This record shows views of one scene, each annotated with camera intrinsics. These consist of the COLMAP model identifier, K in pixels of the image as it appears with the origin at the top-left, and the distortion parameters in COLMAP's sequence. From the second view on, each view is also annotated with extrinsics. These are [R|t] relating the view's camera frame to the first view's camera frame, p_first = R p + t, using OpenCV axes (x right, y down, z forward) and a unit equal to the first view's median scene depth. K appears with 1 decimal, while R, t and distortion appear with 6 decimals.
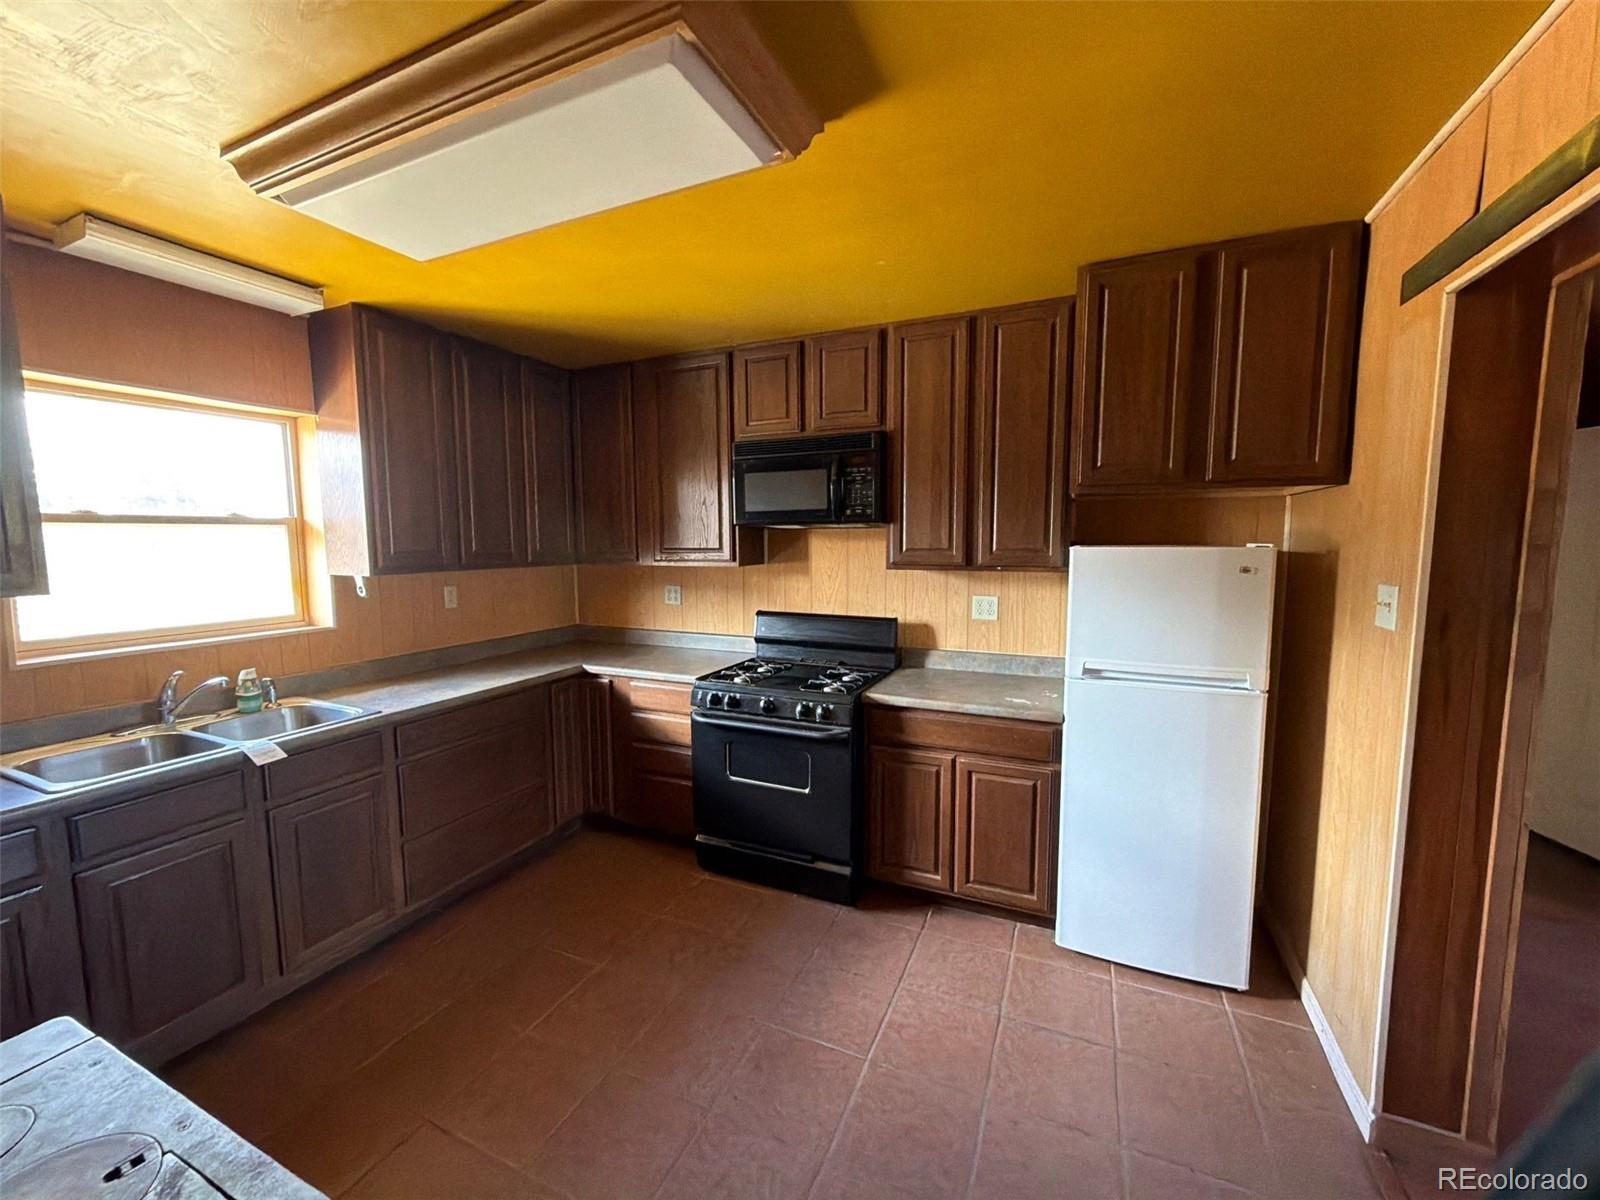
lens RADIAL K [[641.6, 0, 793.1], [0, 641.6, 602.4], [0, 0, 1]] dist [-0.000454, -0.000234]
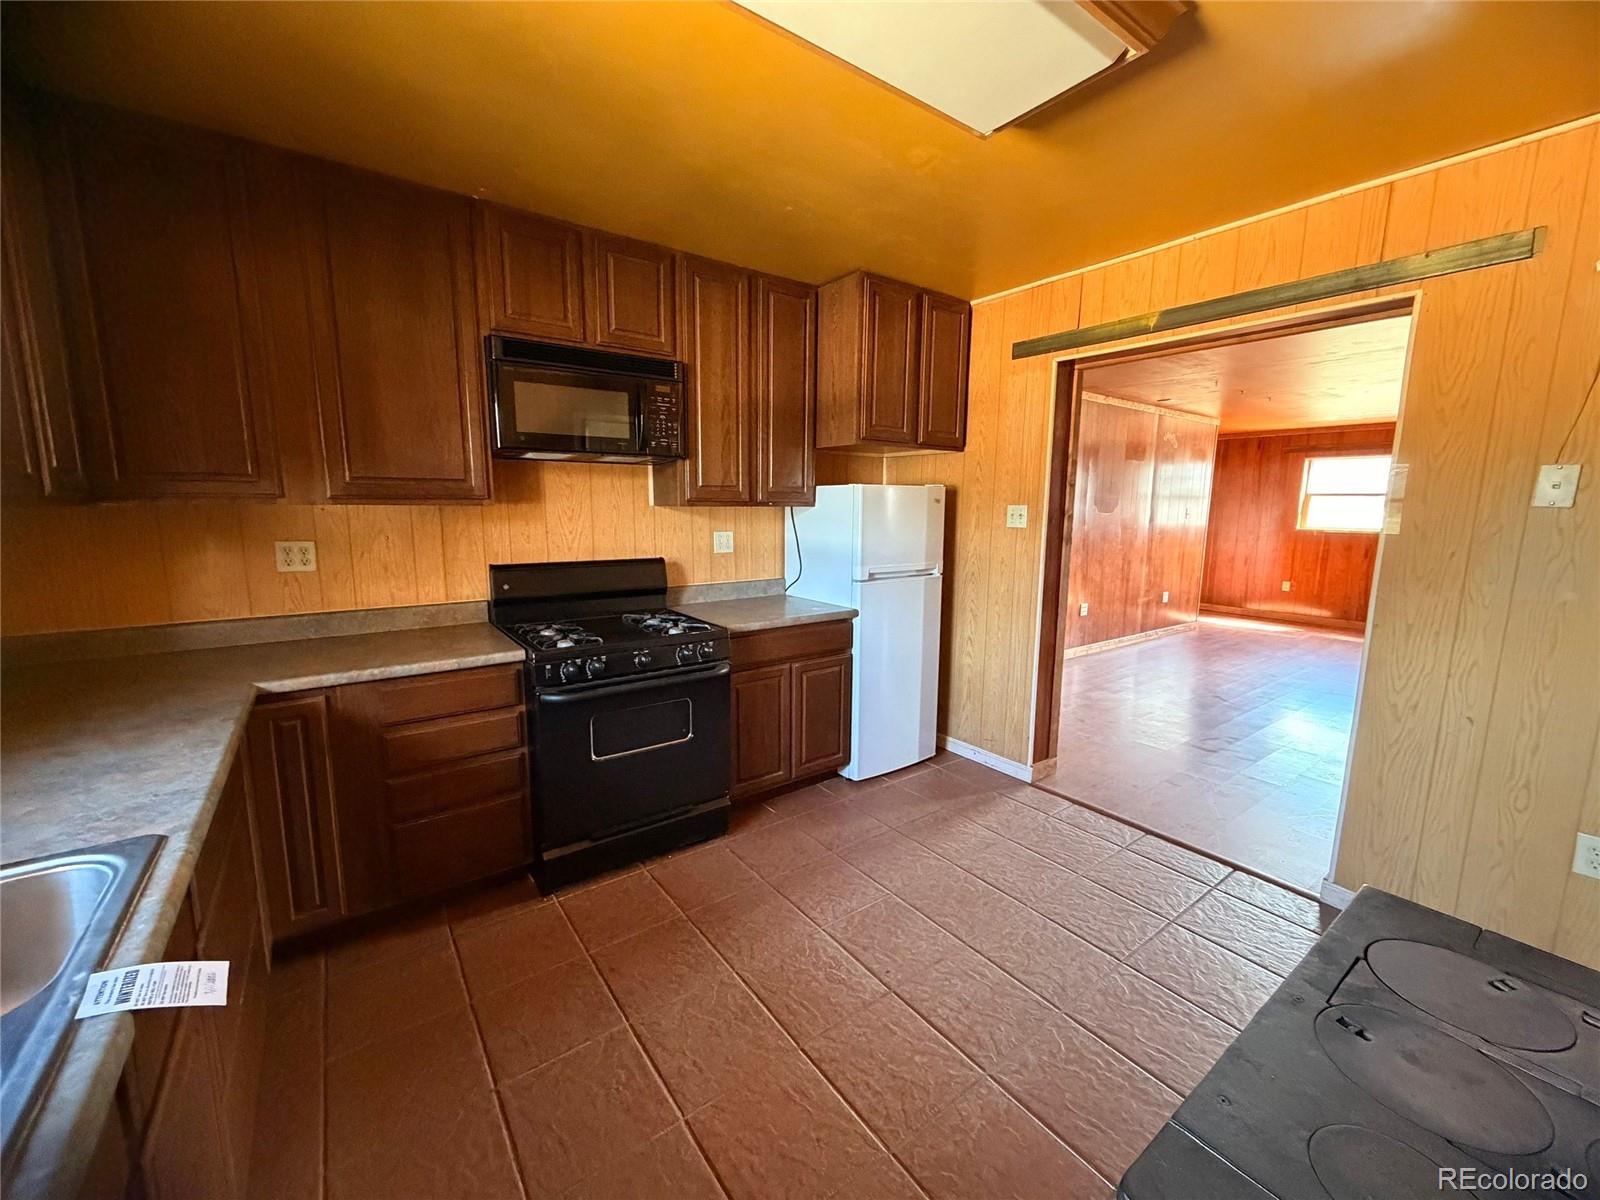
lens RADIAL K [[641.6, 0, 802.3], [0, 641.6, 602.9], [0, 0, 1]] dist [-0.000454, -0.000234]
pose [[0.481203, -0.127406, 0.867301, -0.657291], [0.076228, 0.991716, 0.103389, 0.008522], [-0.873289, 0.016361, 0.486929, 0.364940]]
